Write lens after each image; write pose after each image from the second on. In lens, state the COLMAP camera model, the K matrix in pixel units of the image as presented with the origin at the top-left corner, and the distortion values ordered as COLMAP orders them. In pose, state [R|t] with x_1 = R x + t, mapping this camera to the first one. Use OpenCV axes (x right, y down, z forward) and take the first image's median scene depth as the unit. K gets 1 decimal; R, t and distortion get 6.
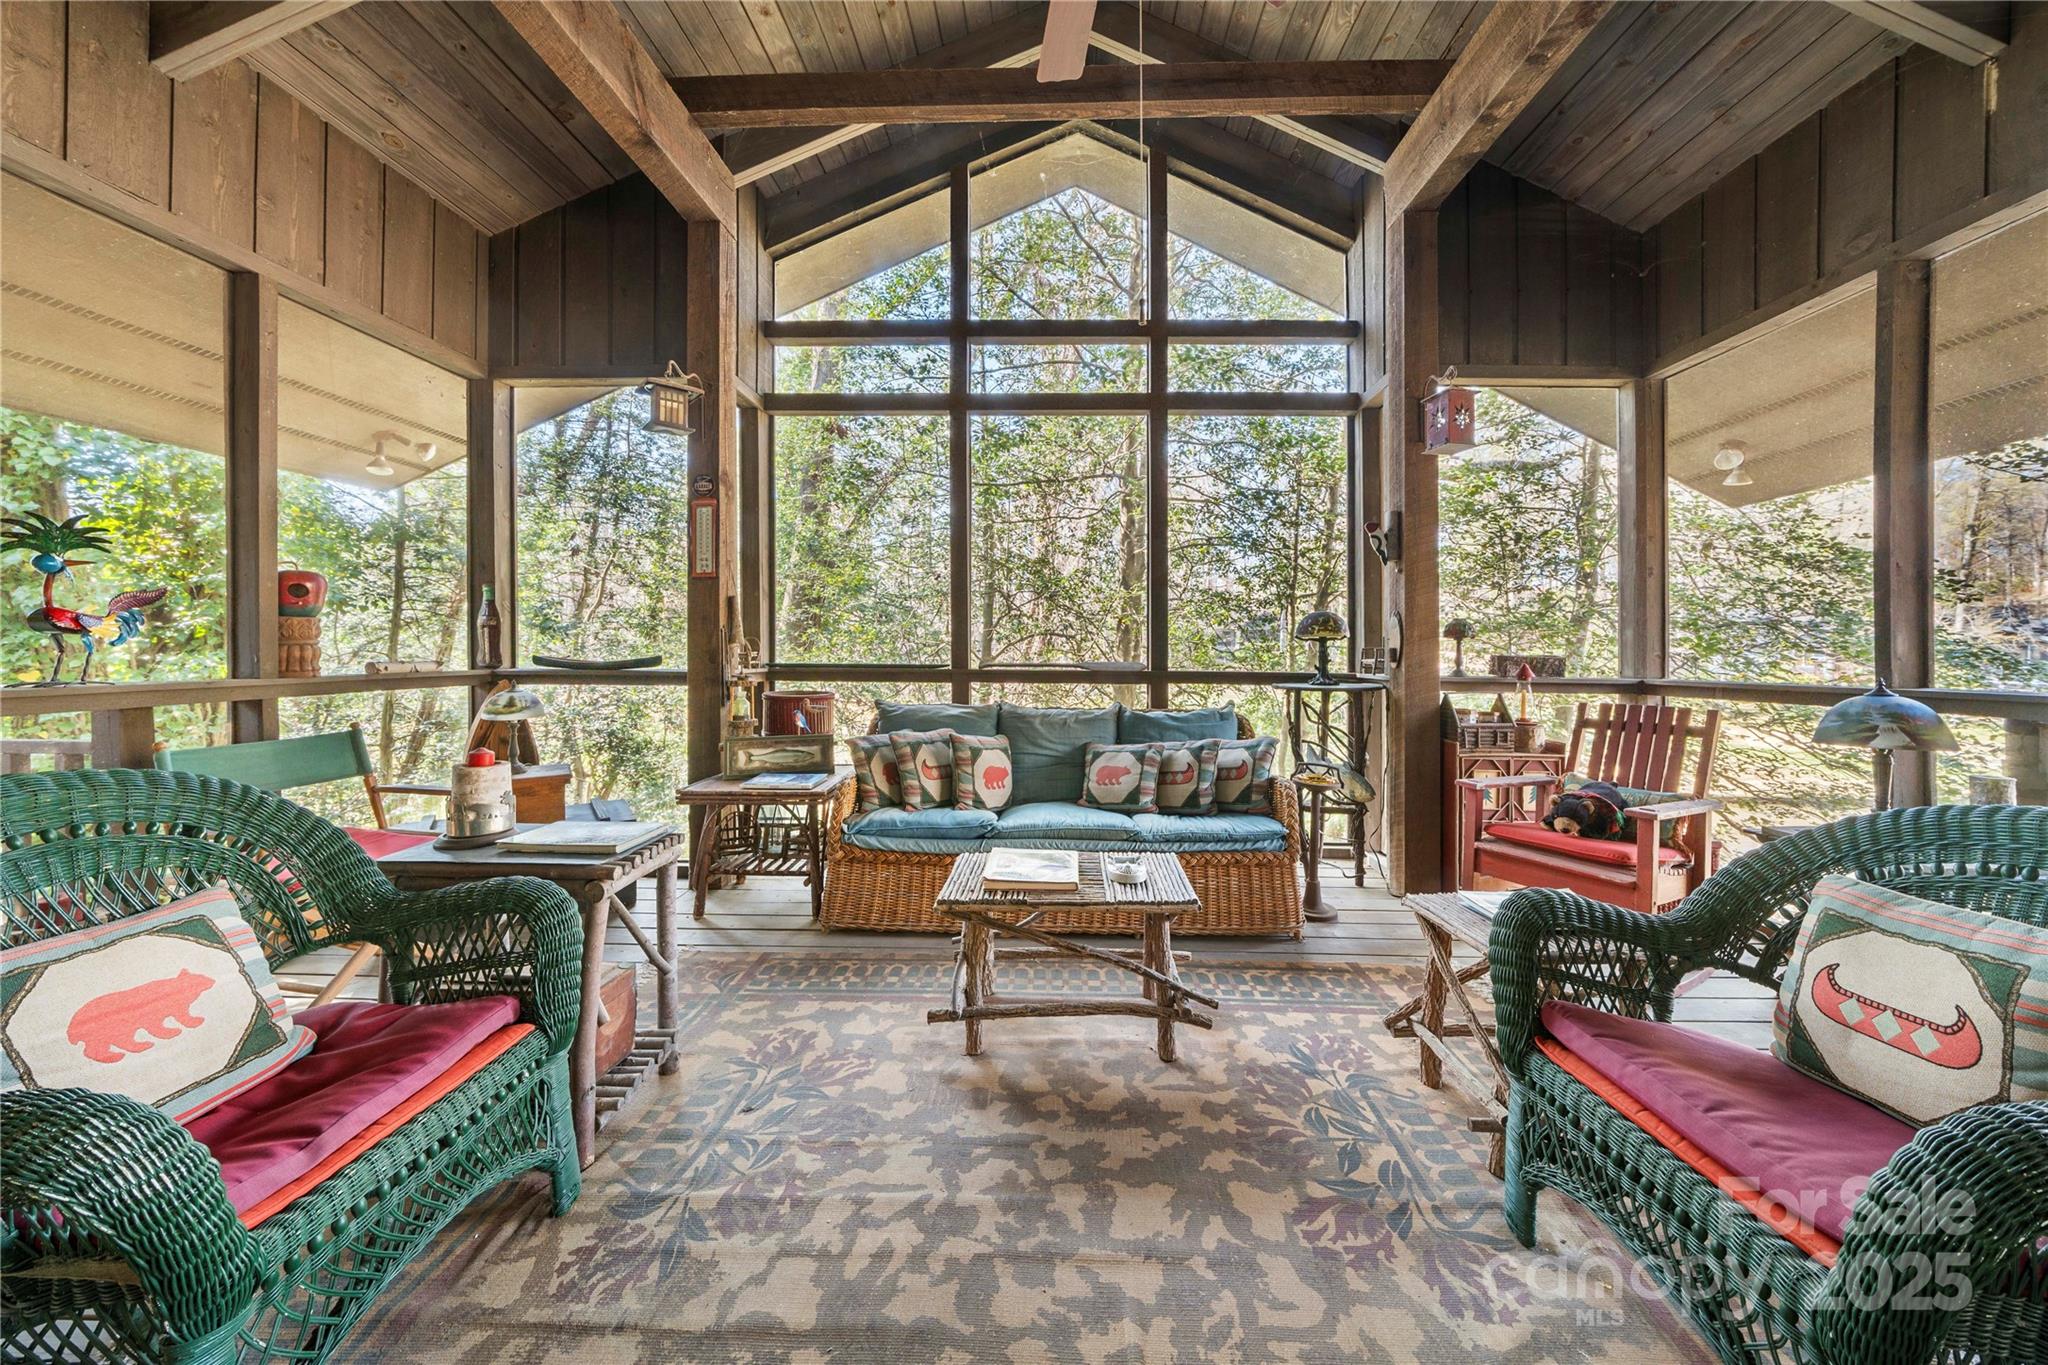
lens RADIAL K [[717.9, 0, 1032.8], [0, 717.9, 661.2], [0, 0, 1]] dist [-0.000641, -0.000130]
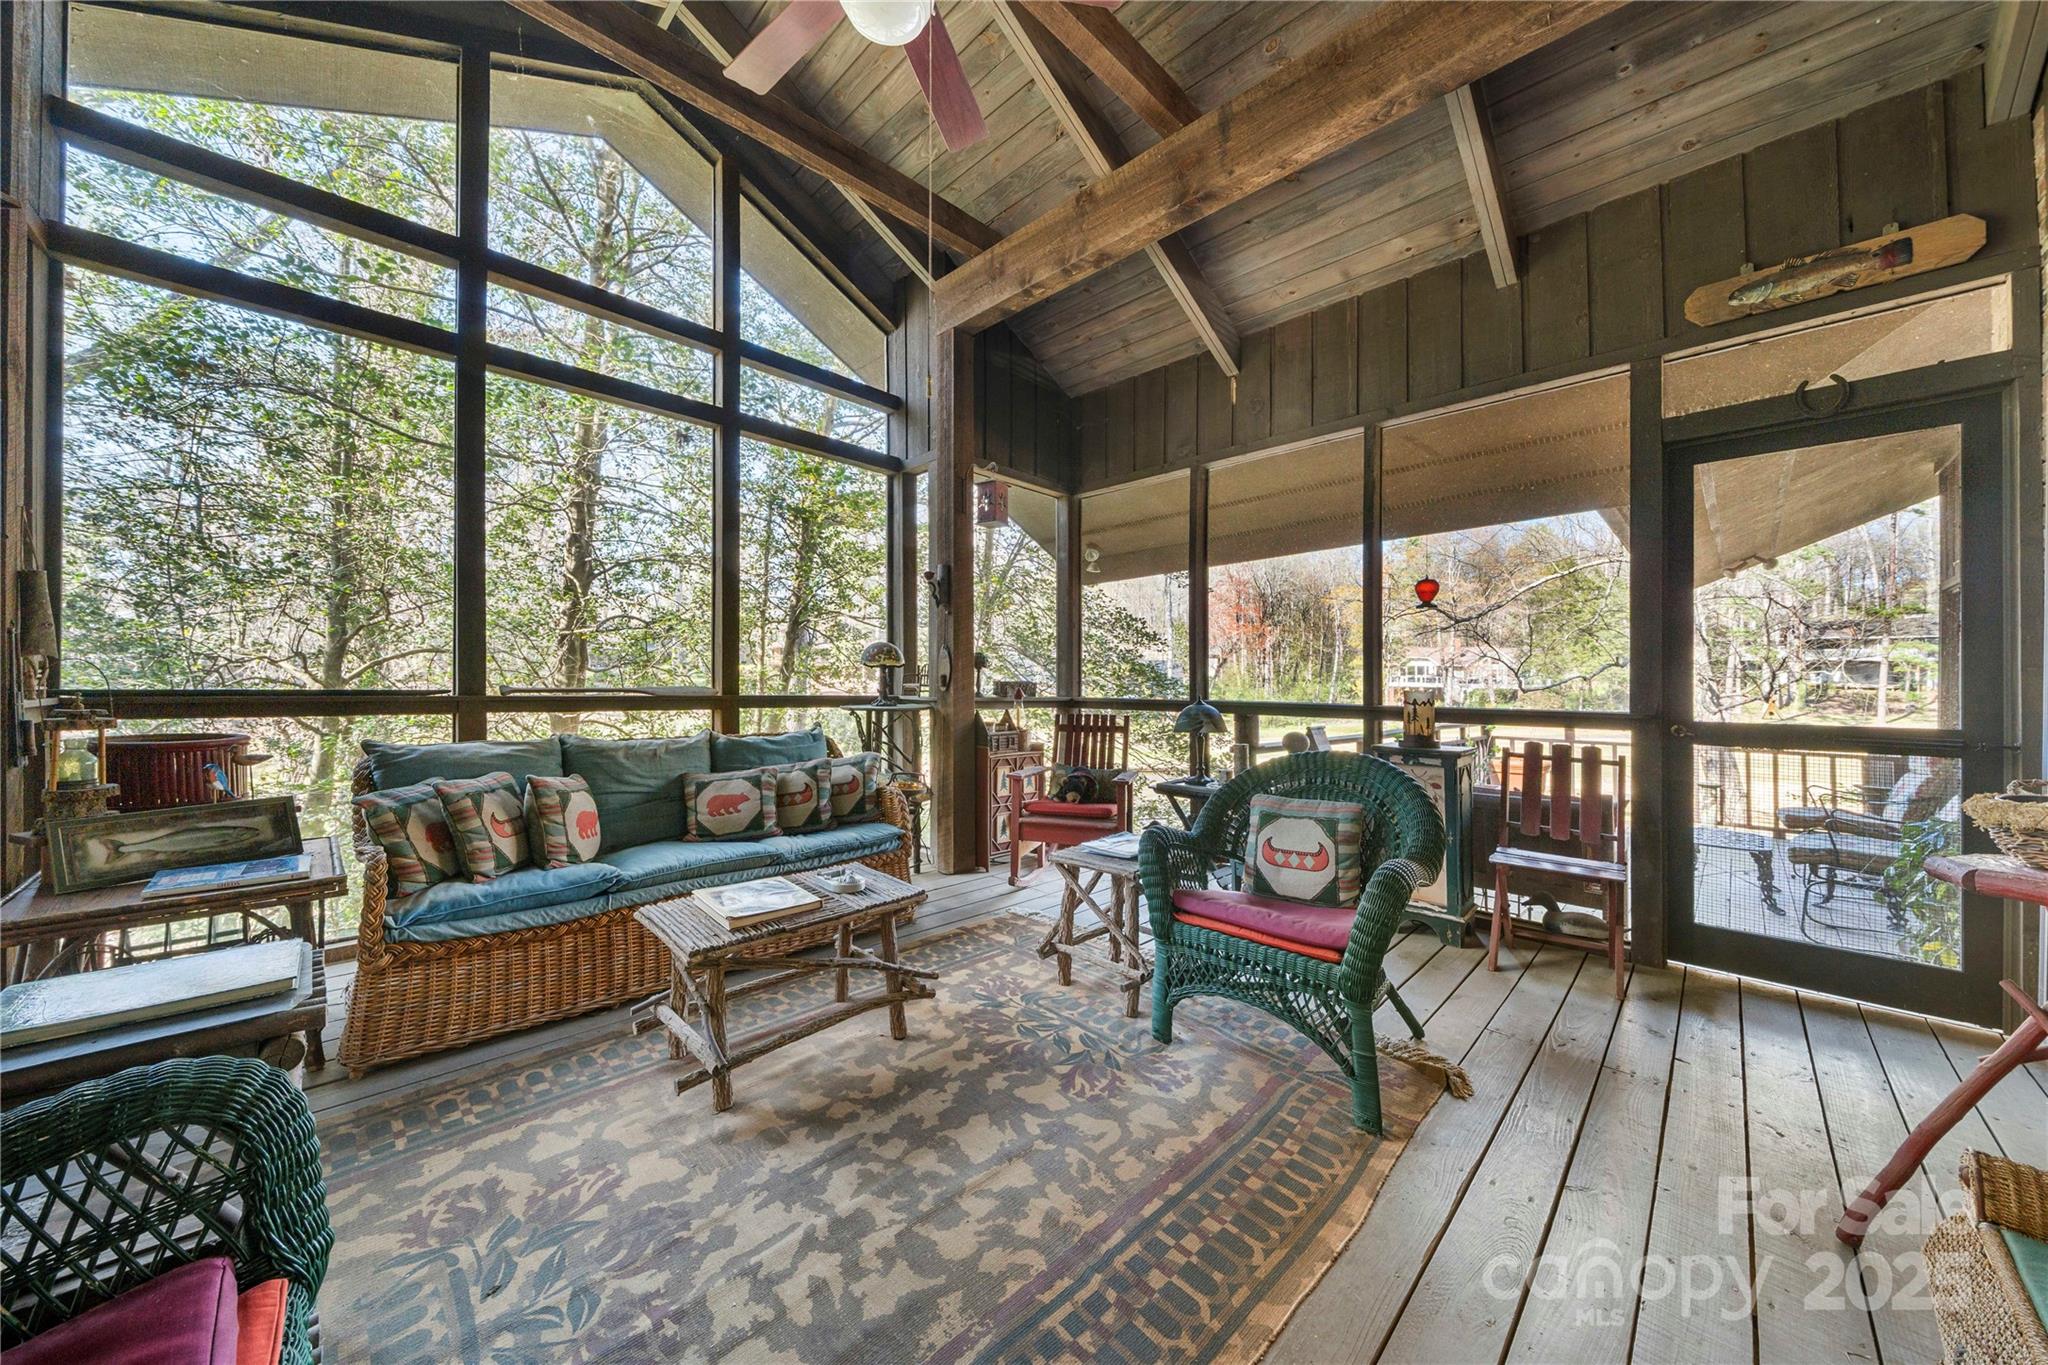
lens RADIAL K [[720.0, 0, 1024.0], [0, 720.0, 682.5], [0, 0, 1]] dist [-0.001028, -0.000150]
pose [[0.684213, 0.001865, 0.729280, -0.331893], [0.000414, 0.999996, -0.002945, -0.001308], [-0.729282, 0.002317, 0.684209, 0.051808]]
